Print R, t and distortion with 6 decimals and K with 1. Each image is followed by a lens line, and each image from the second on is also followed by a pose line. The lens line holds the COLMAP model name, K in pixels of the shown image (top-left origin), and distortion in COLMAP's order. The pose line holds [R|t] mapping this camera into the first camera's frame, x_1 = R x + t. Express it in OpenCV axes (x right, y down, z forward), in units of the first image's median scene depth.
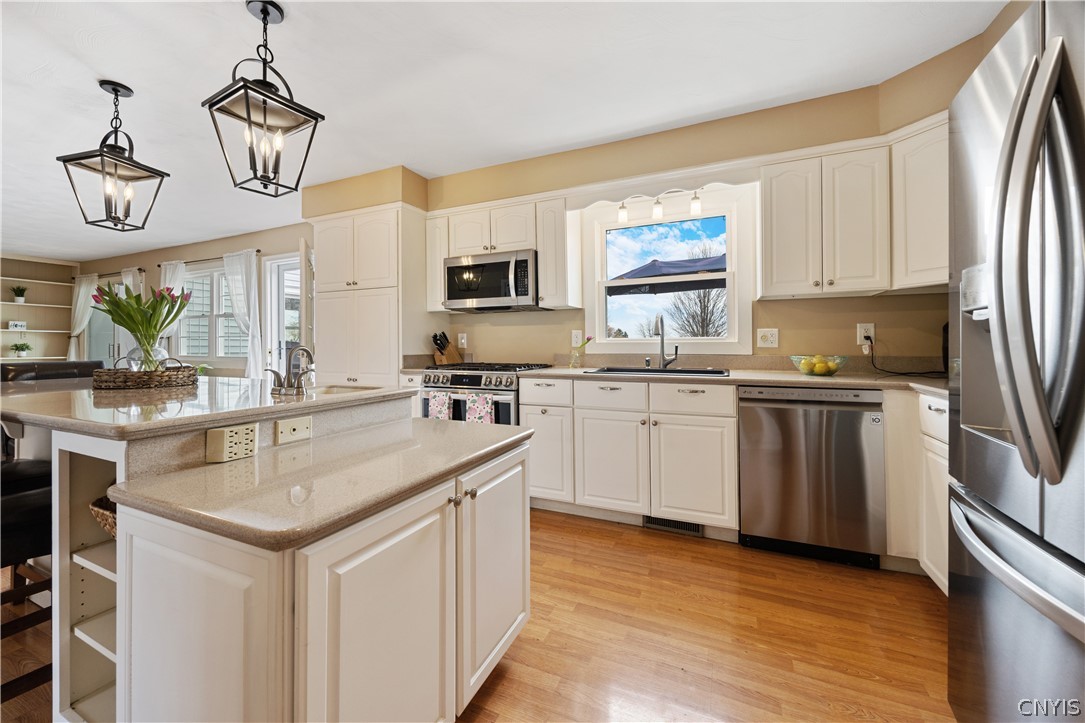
lens RADIAL K [[420.5, 0, 535.6], [0, 420.5, 344.8], [0, 0, 1]] dist [-0.002035, -0.000280]
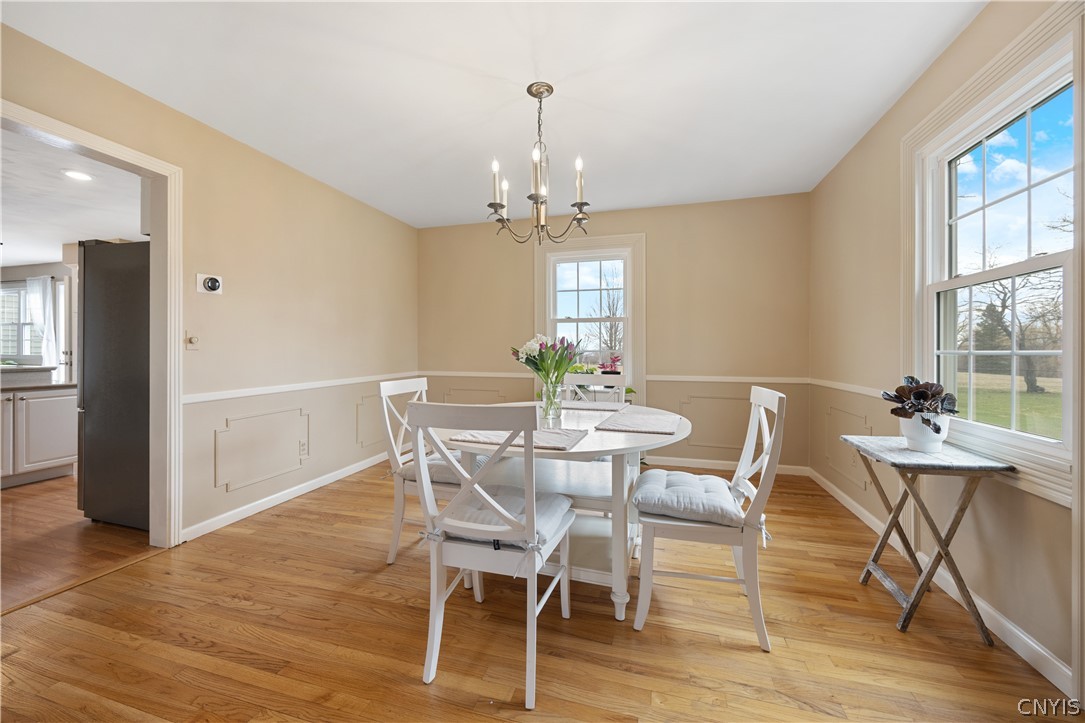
lens RADIAL K [[418.3, 0, 540.2], [0, 418.3, 348.6], [0, 0, 1]] dist [0.000333, -0.000055]
pose [[0.990250, 0.005623, 0.139191, 1.382050], [-0.006124, 0.999976, 0.003174, -0.010629], [-0.139170, -0.003996, 0.990260, -1.091771]]
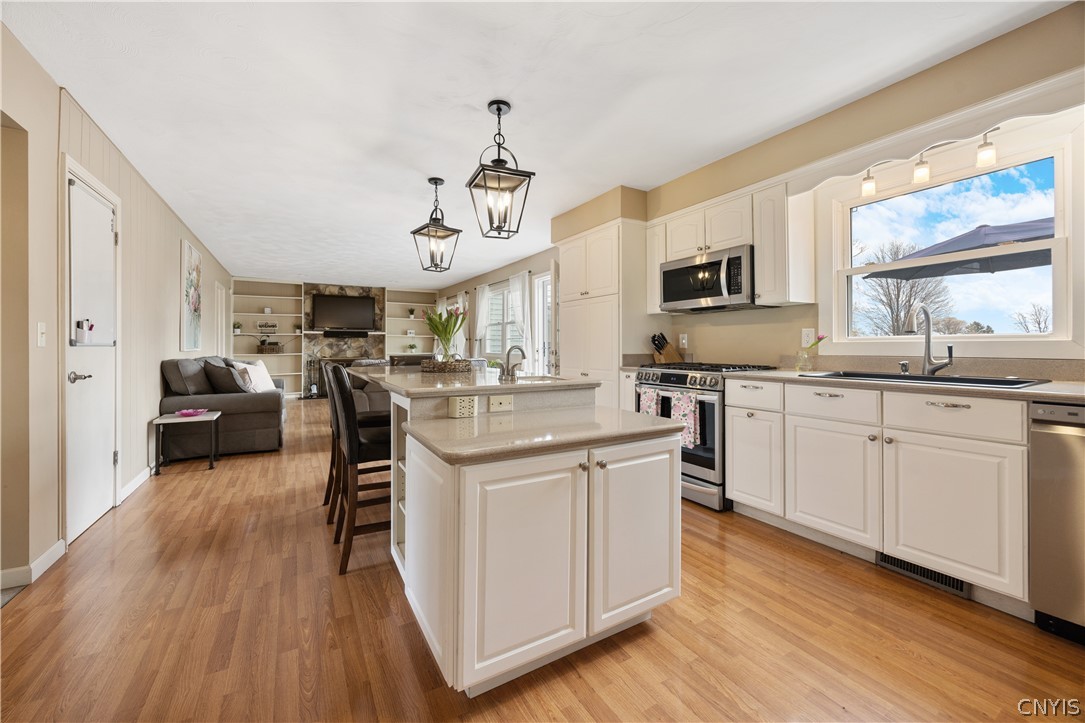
lens RADIAL K [[418.3, 0, 540.2], [0, 418.3, 348.6], [0, 0, 1]] dist [0.000333, -0.000055]
pose [[0.819055, 0.004927, -0.573694, 0.189107], [0.000166, 0.999961, 0.008826, -0.000003], [0.573715, -0.007324, 0.819022, -0.054244]]
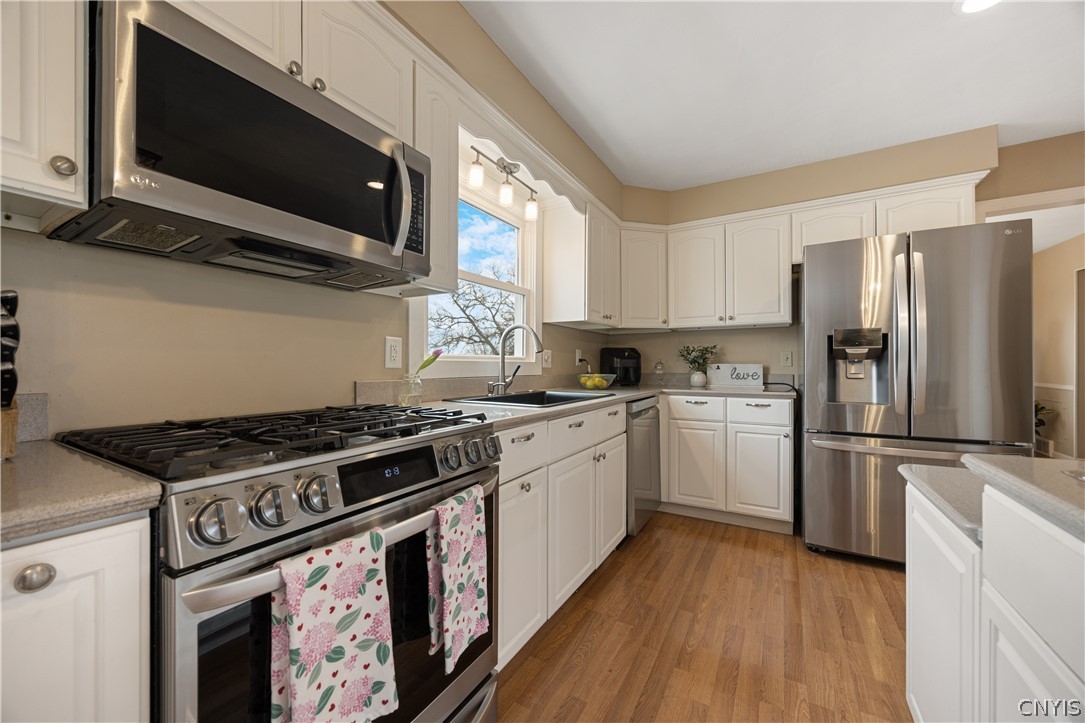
lens RADIAL K [[406.6, 0, 542.5], [0, 406.6, 361.5], [0, 0, 1]] dist [-0.000184, -0.000015]
pose [[0.107349, 0.014415, 0.994117, -0.545078], [-0.006479, 0.999884, -0.013799, 0.004426], [-0.994200, -0.004960, 0.107430, 1.006205]]
